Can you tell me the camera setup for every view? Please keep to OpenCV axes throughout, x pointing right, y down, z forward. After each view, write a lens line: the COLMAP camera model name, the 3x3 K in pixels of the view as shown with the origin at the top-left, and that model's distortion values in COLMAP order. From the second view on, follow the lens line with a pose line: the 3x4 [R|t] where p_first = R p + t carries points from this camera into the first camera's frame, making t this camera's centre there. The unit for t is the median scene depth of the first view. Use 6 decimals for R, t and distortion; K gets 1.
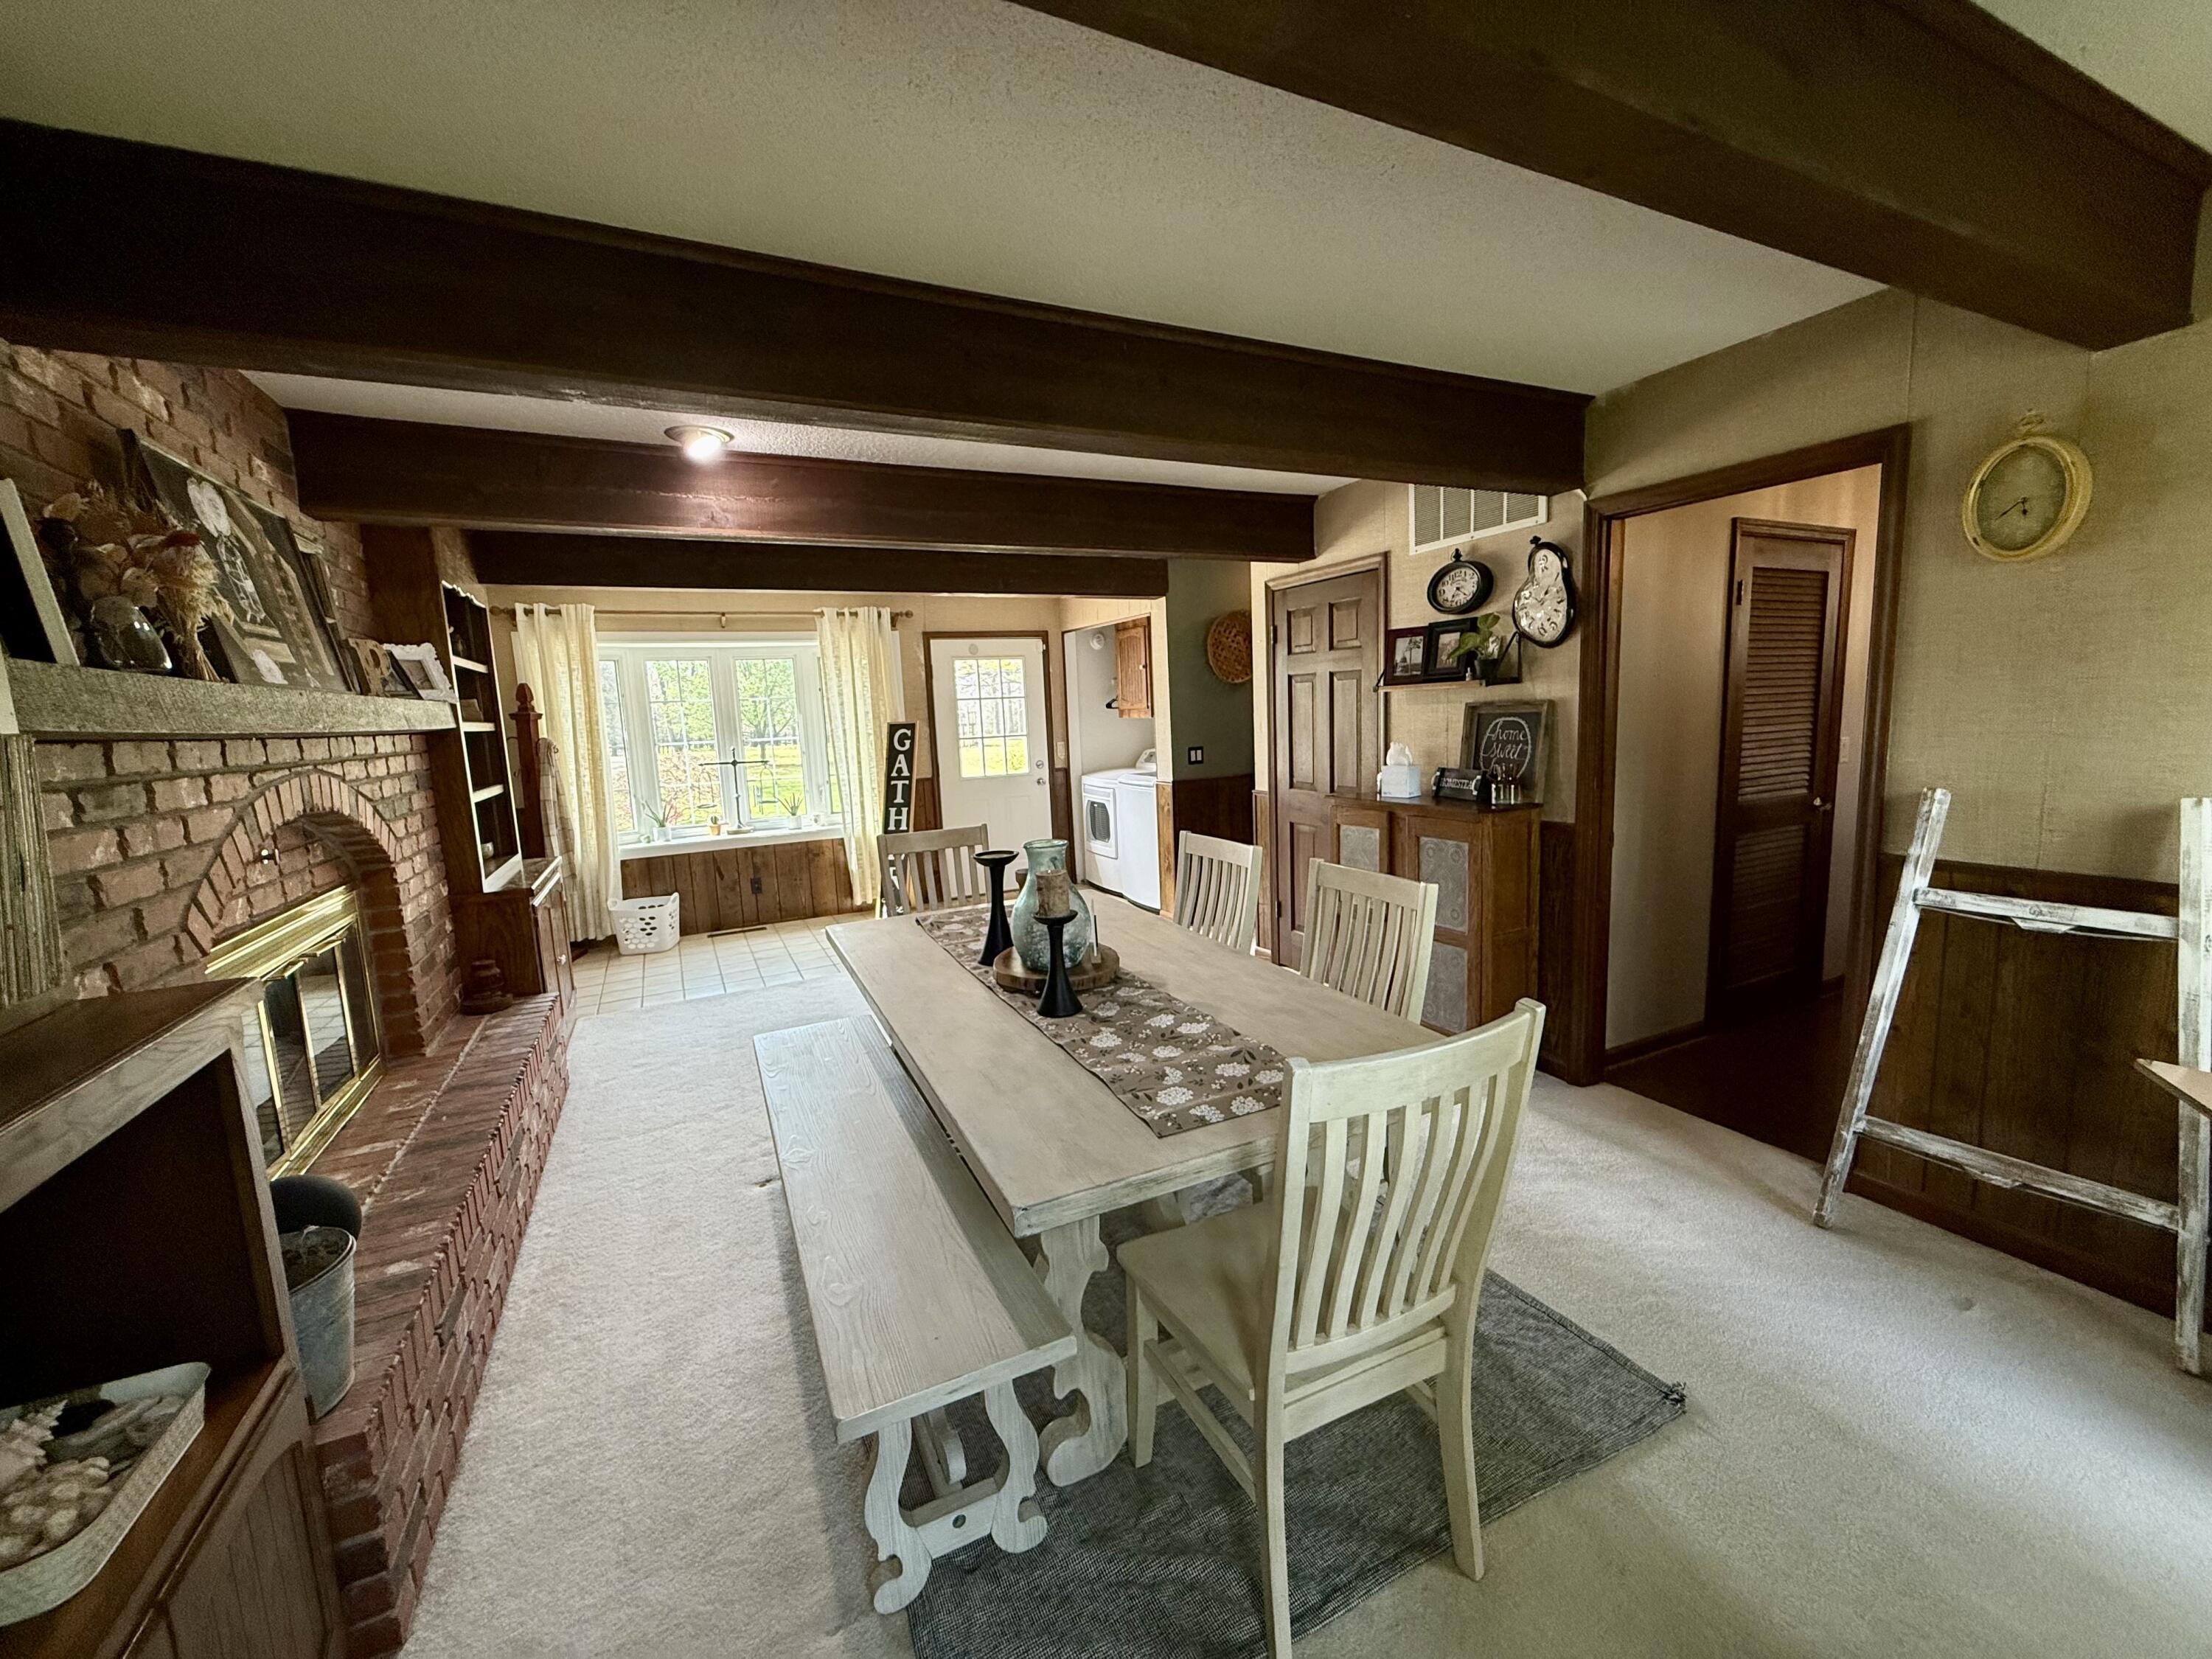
lens RADIAL K [[879.8, 0, 1111.8], [0, 879.8, 824.1], [0, 0, 1]] dist [-0.000982, 0.000301]
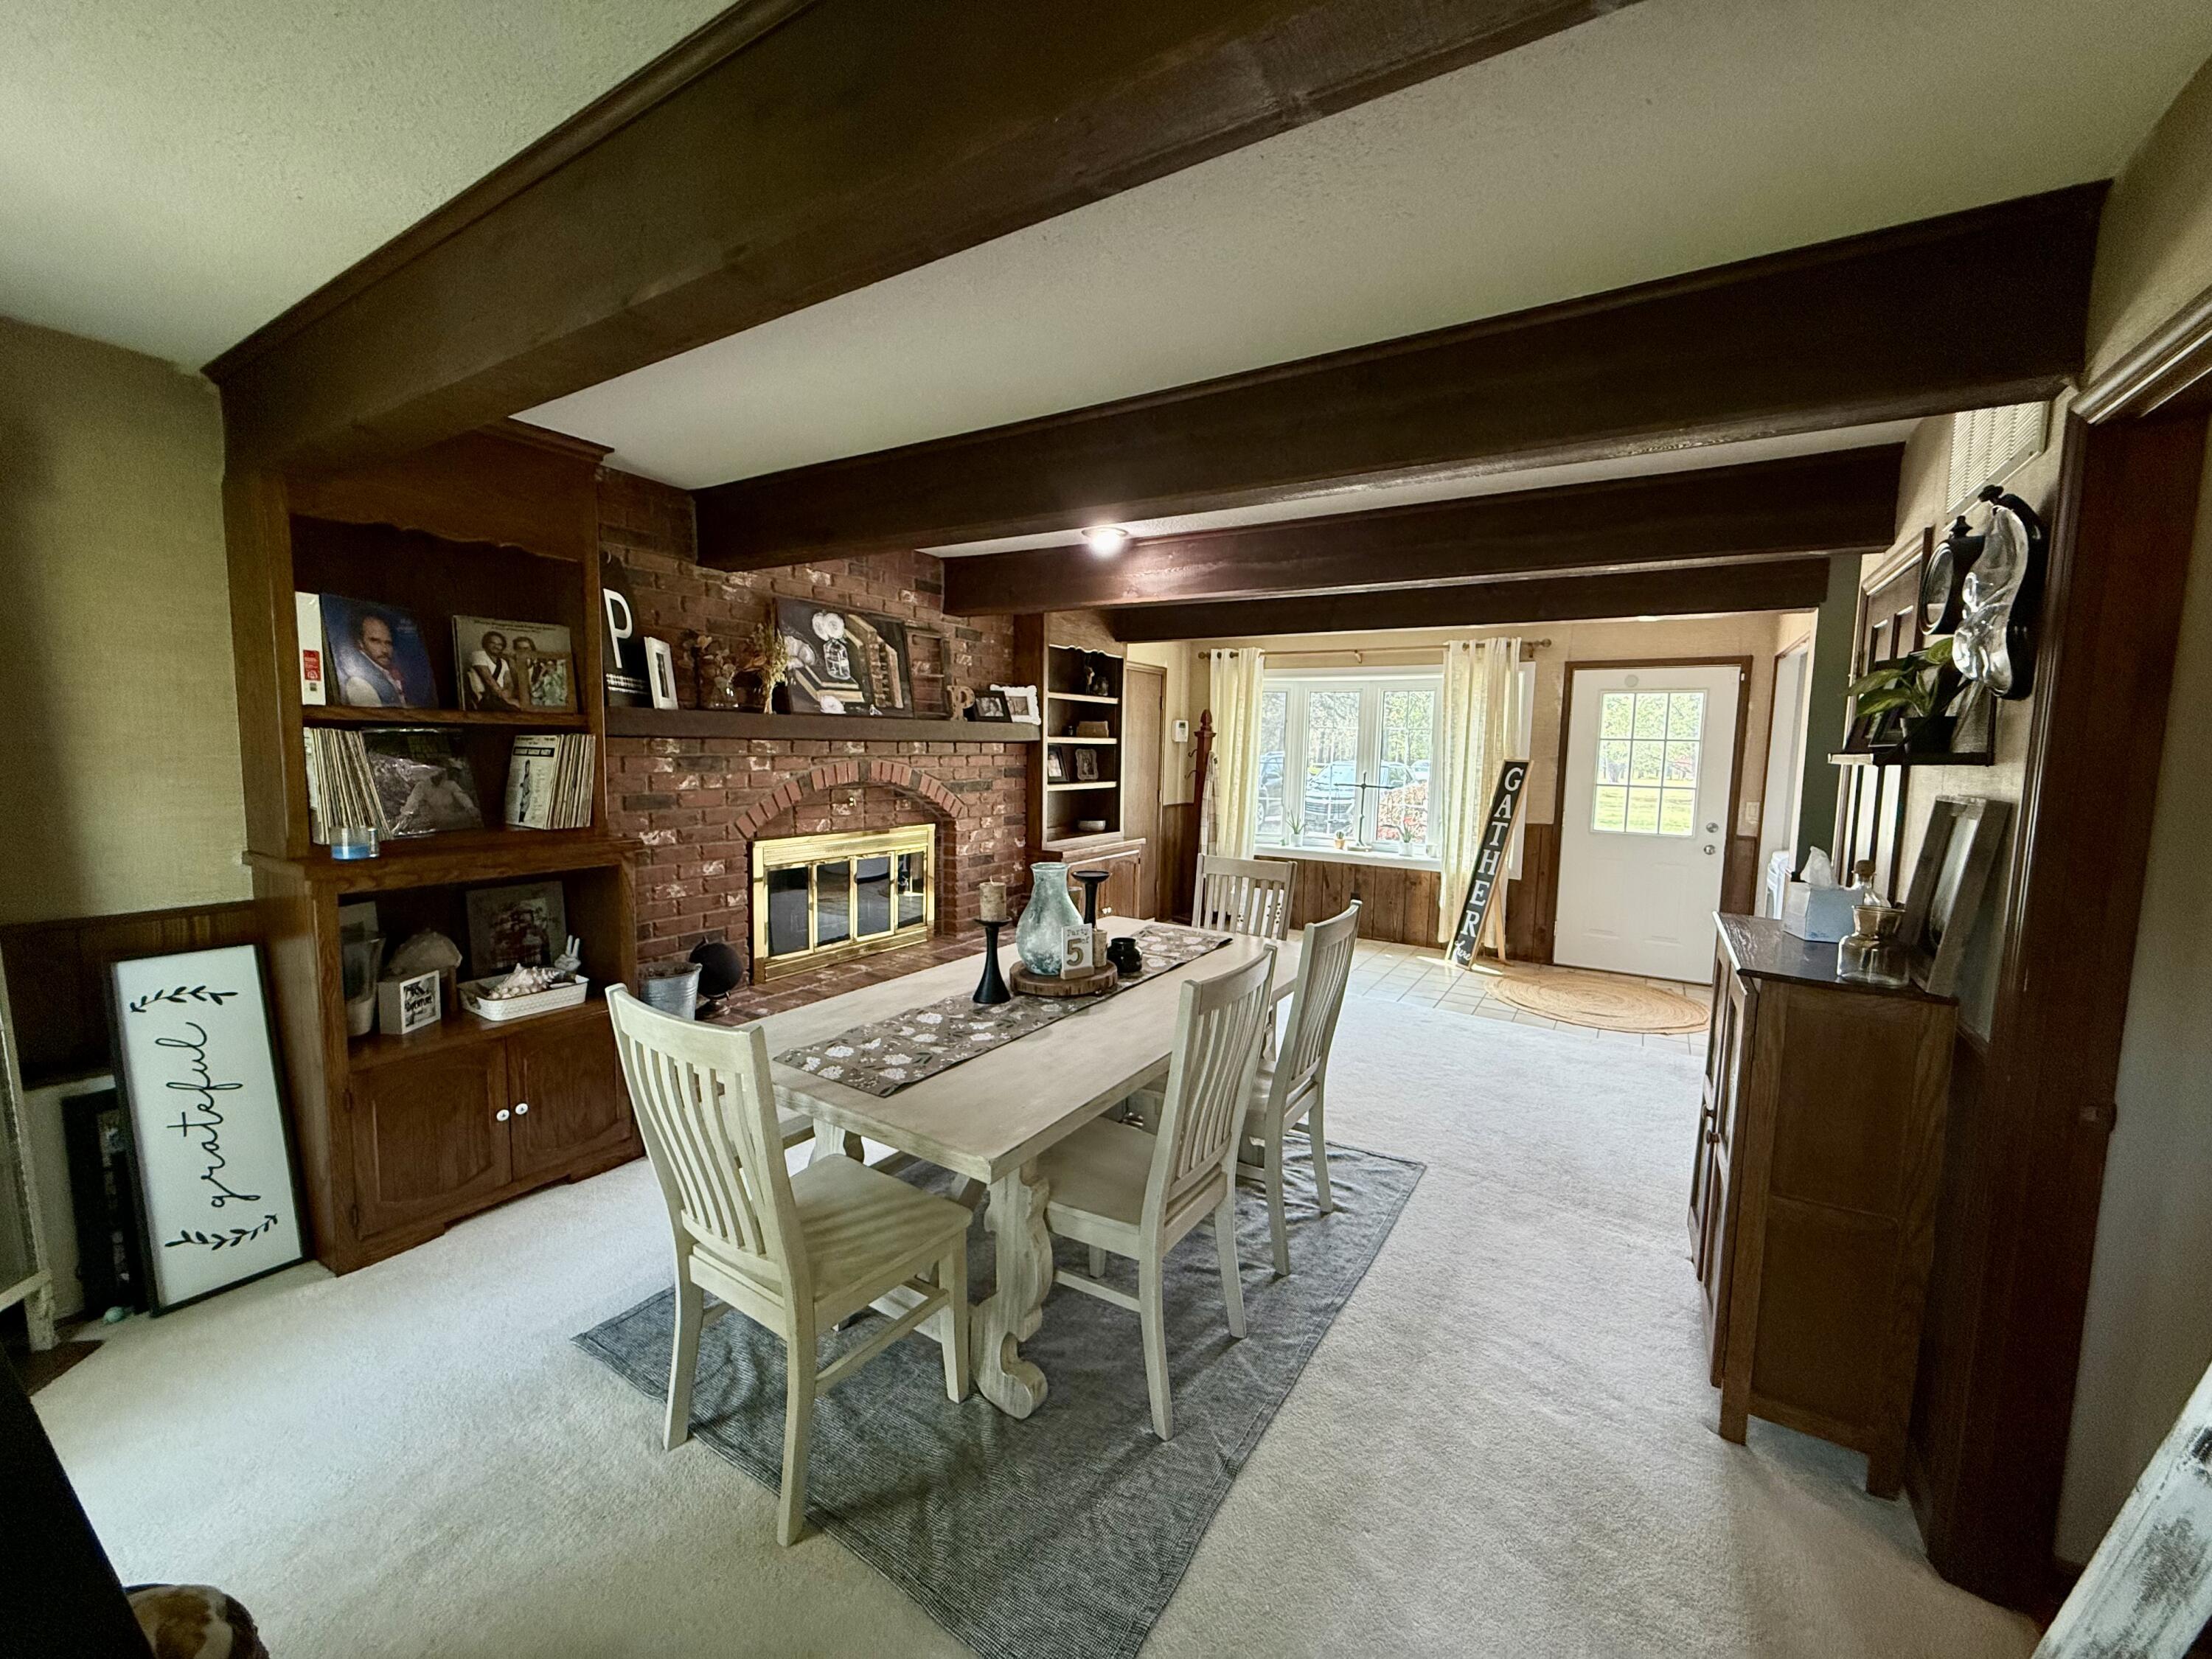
lens RADIAL K [[879.8, 0, 1099.3], [0, 879.8, 821.0], [0, 0, 1]] dist [-0.000982, 0.000301]
pose [[0.514037, 0.130516, -0.847780, 0.340830], [-0.154329, 0.986300, 0.058266, -0.041070], [0.843770, 0.100886, 0.527137, 0.157127]]
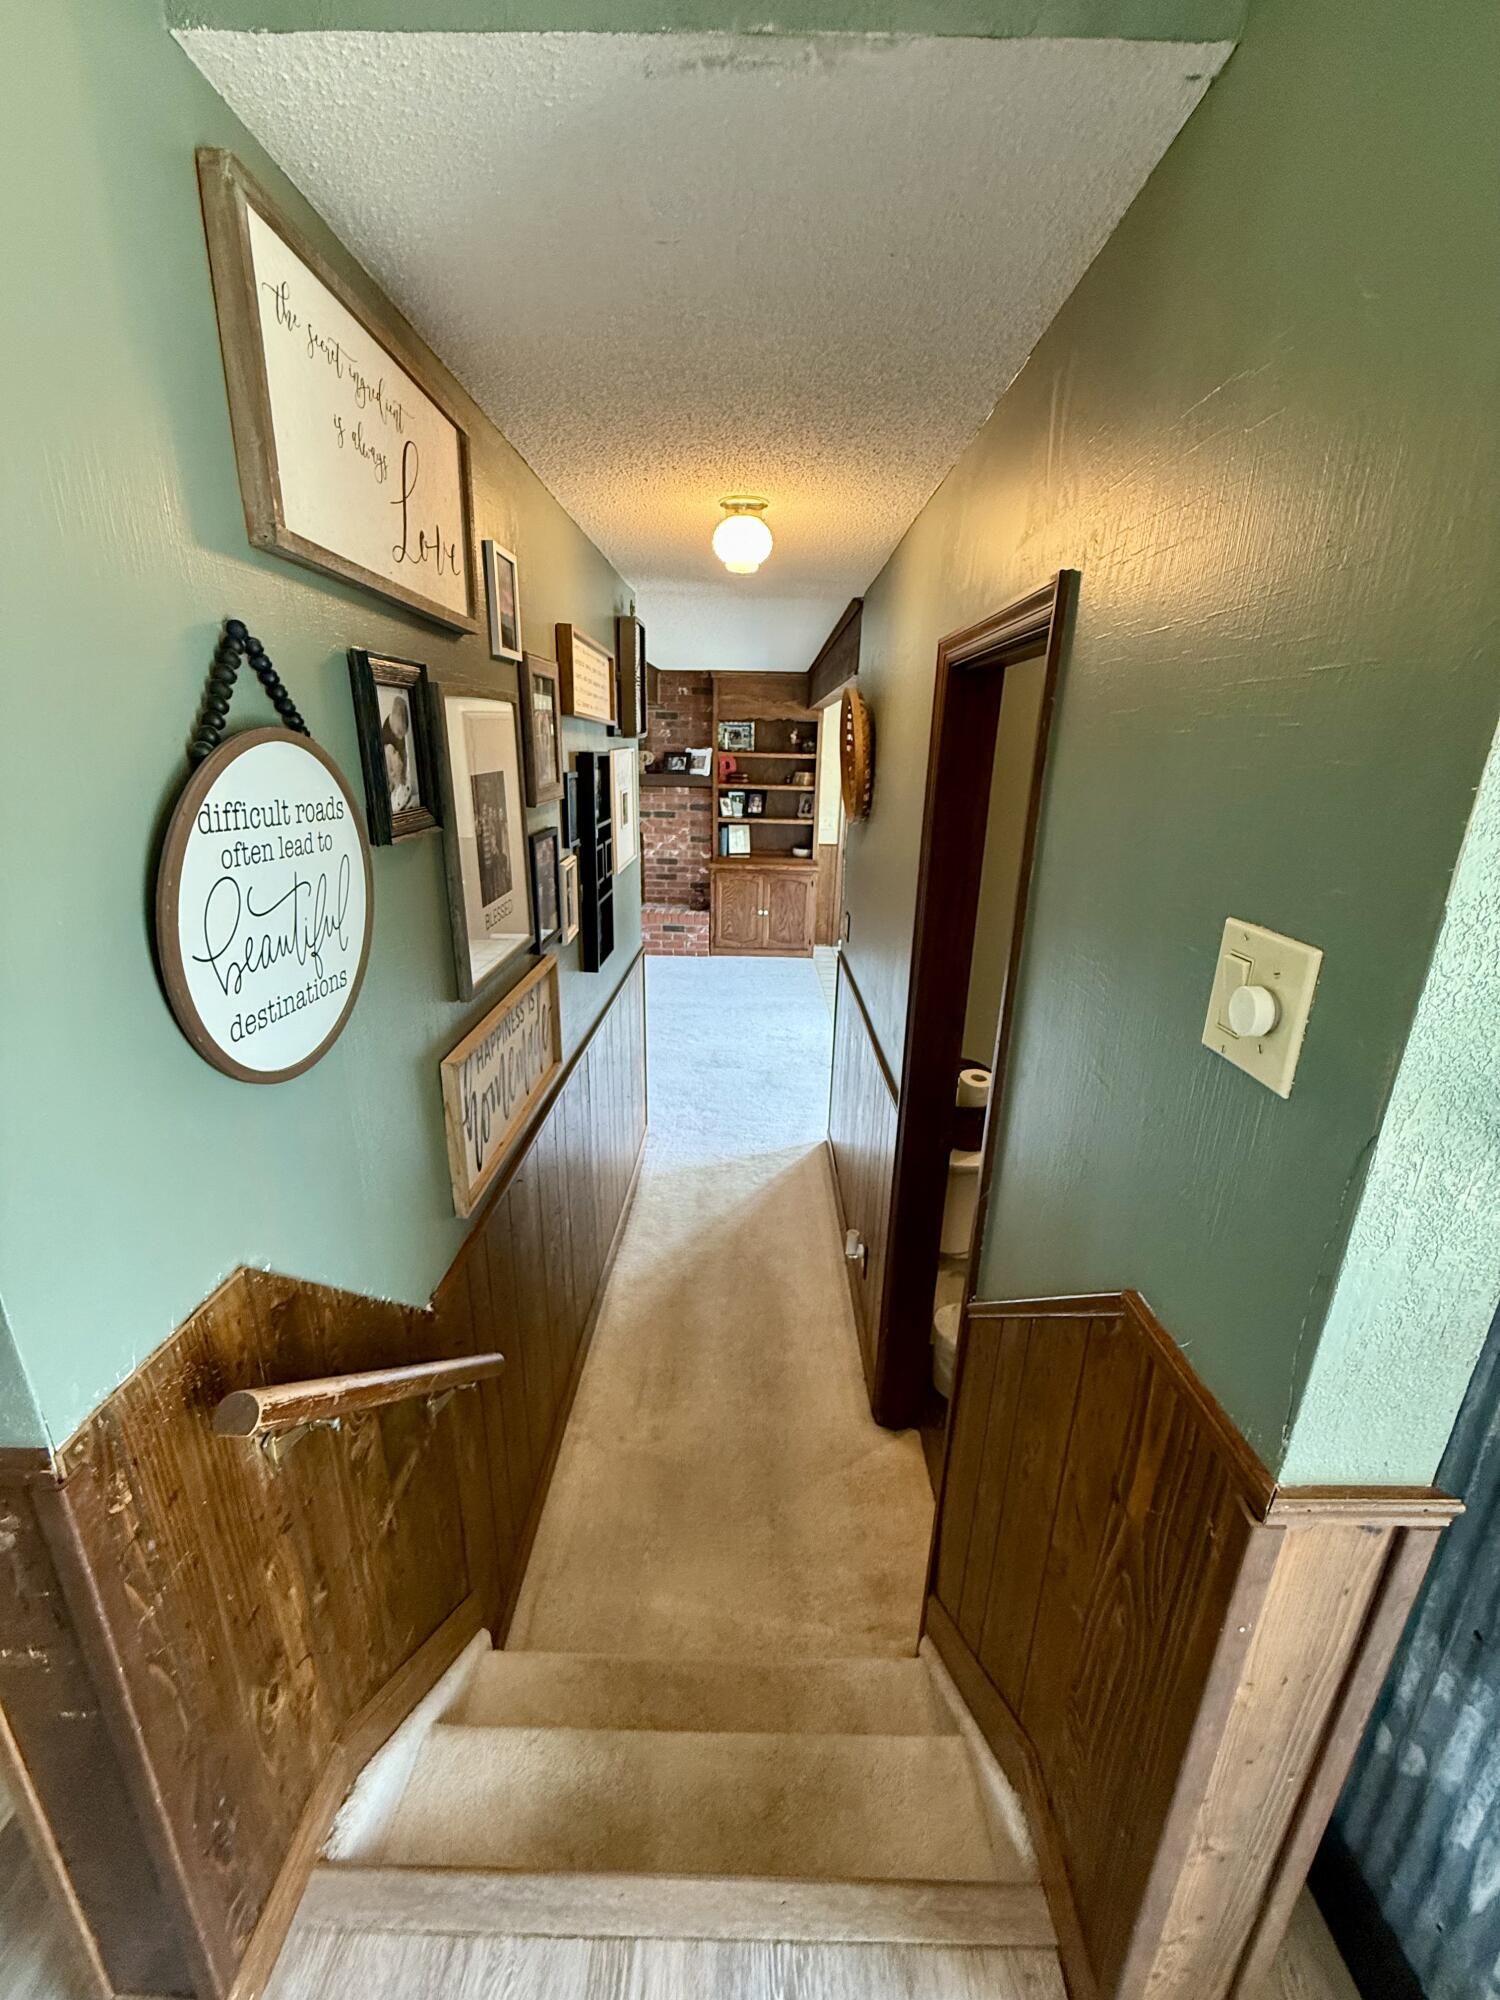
lens RADIAL K [[795.5, 0, 754.3], [0, 795.5, 1005.0], [0, 0, 1]] dist [-0.000982, 0.000301]
pose [[-0.444858, 0.294337, -0.845853, 0.607542], [-0.135200, 0.911559, 0.388306, -0.220412], [0.885337, 0.287101, -0.365720, 1.085676]]
